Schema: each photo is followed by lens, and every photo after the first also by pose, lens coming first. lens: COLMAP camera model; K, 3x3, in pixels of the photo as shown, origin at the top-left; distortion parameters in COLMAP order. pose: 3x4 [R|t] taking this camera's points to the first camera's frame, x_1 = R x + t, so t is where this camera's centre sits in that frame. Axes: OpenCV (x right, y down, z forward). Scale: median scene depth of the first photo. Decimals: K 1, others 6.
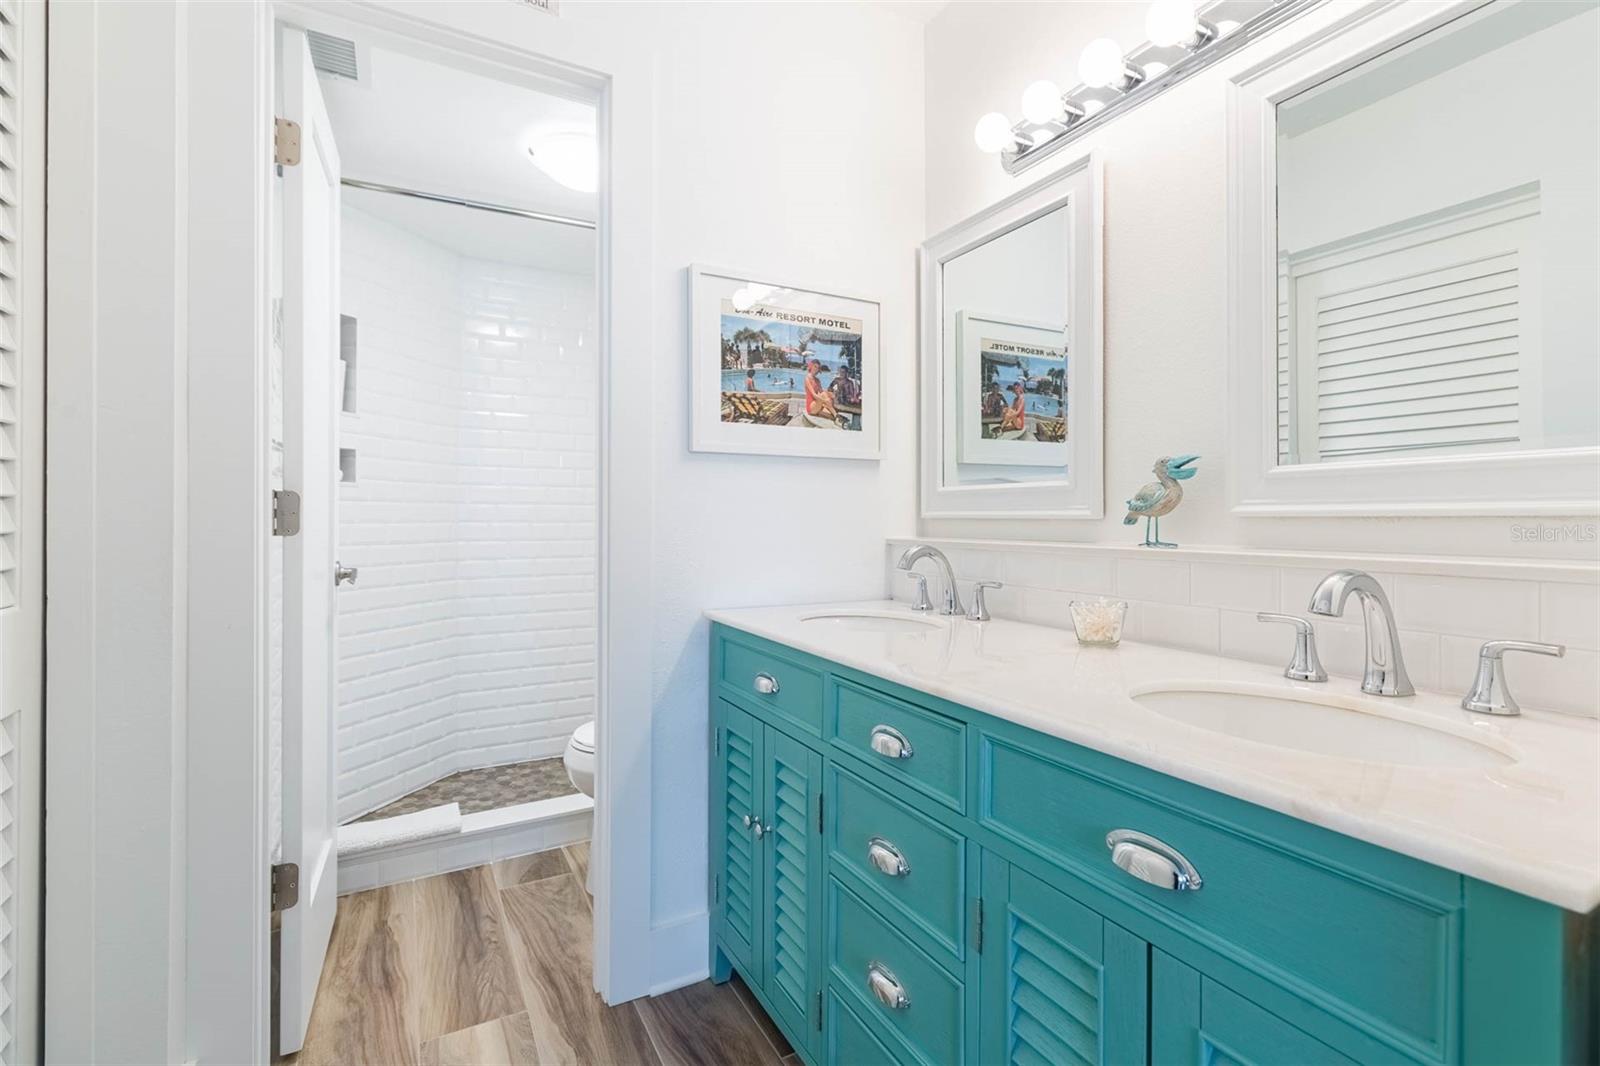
lens RADIAL K [[719.5, 0, 802.2], [0, 719.5, 534.4], [0, 0, 1]] dist [0.005517, -0.000665]
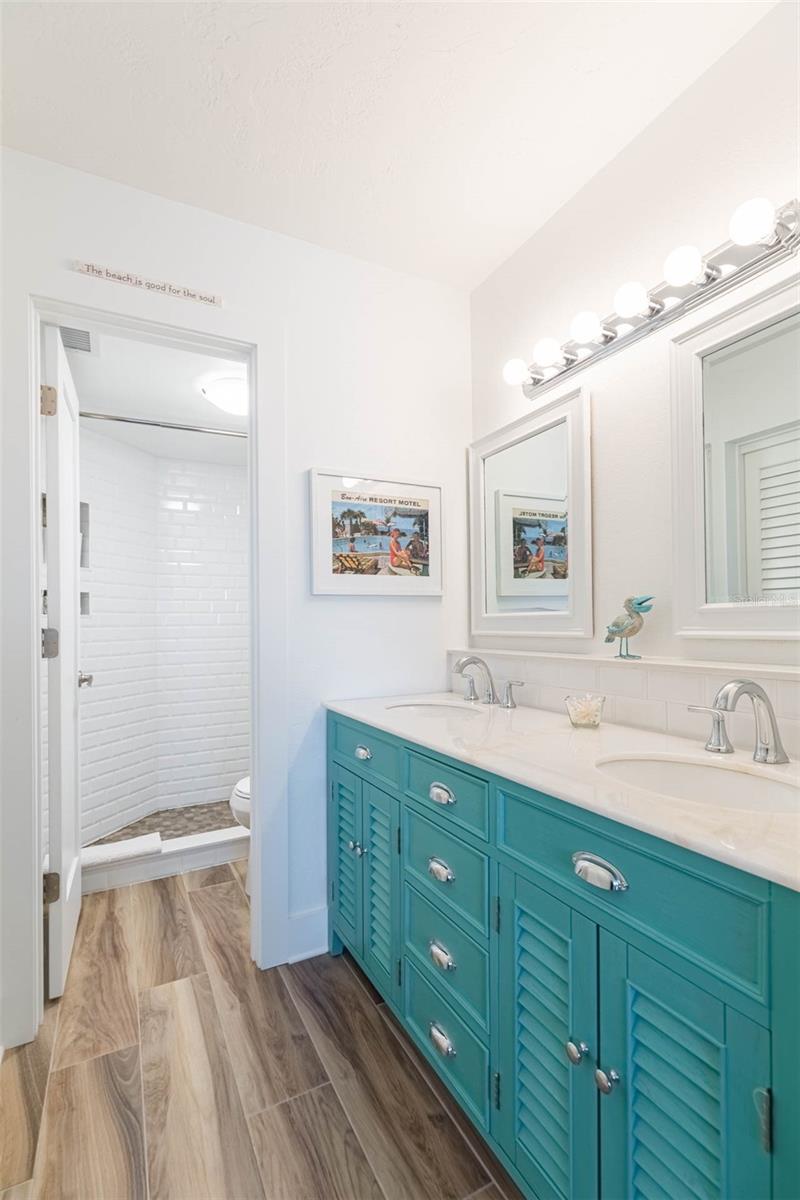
lens RADIAL K [[539.6, 0, 382.2], [0, 539.6, 619.2], [0, 0, 1]] dist [0.005517, -0.000665]
pose [[0.999091, -0.014778, -0.039982, 0.032136], [0.014158, 0.999776, -0.015729, -0.043451], [0.040206, 0.015149, 0.999077, -0.101999]]
